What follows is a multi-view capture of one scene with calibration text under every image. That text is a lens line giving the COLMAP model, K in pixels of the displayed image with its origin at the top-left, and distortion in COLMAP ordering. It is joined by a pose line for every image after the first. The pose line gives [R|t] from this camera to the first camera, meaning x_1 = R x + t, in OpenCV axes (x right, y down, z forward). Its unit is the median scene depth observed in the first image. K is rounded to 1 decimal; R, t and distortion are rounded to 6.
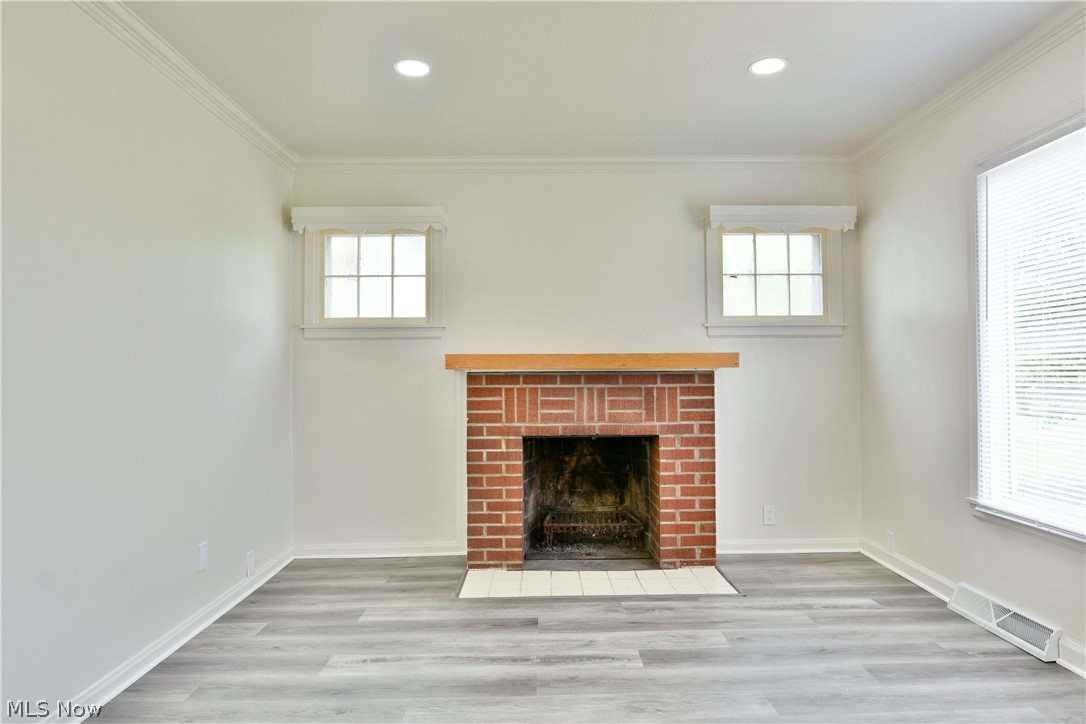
lens RADIAL K [[689.0, 0, 543.0], [0, 689.0, 362.0], [0, 0, 1]] dist [-0.009273, -0.003782]
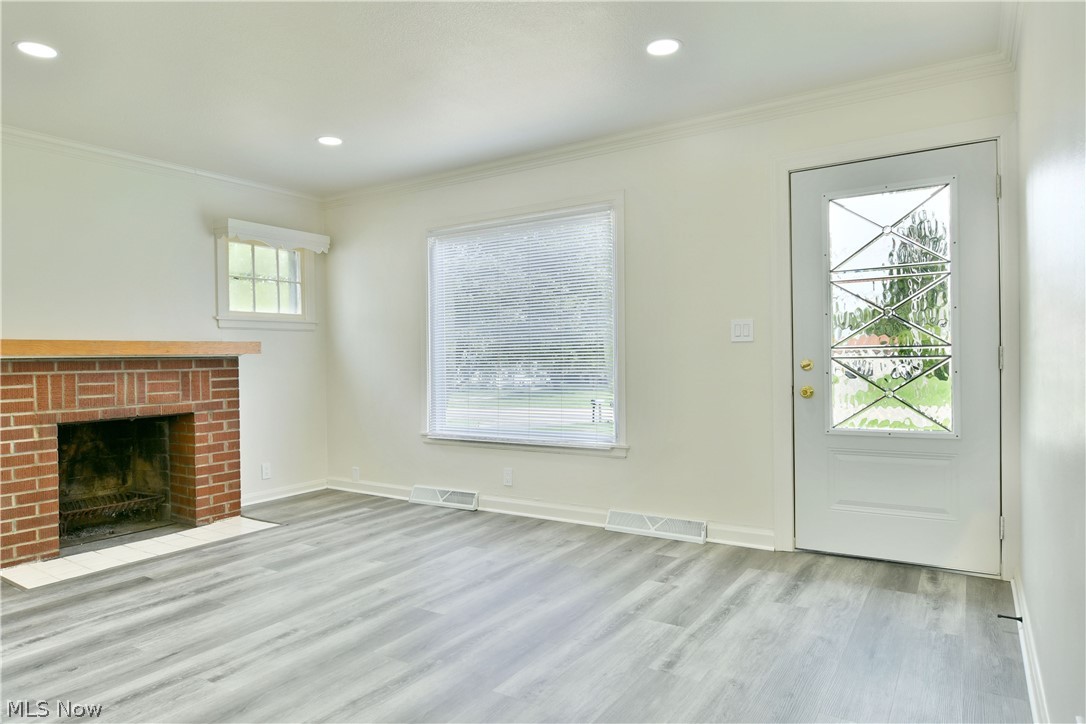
lens RADIAL K [[678.2, 0, 543.9], [0, 678.2, 377.9], [0, 0, 1]] dist [0.000486, 0.000328]
pose [[0.557798, -0.029064, 0.829468, -0.447438], [-0.000916, 0.999365, 0.035633, 0.007275], [-0.829976, -0.020636, 0.557417, -0.121747]]
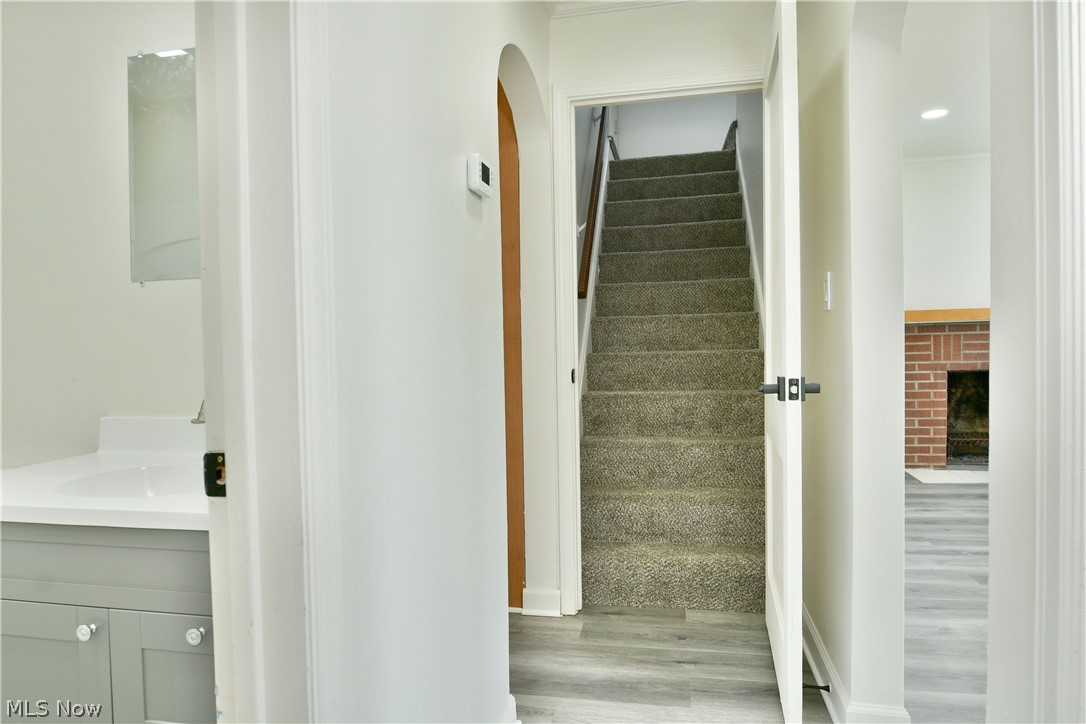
lens RADIAL K [[669.5, 0, 507.7], [0, 669.5, 358.4], [0, 0, 1]] dist [-0.016895, -0.001995]
pose [[0.970558, -0.018217, -0.240176, -0.549130], [0.030718, 0.998355, 0.048406, -0.004755], [0.238900, -0.054359, 0.969522, -0.453828]]
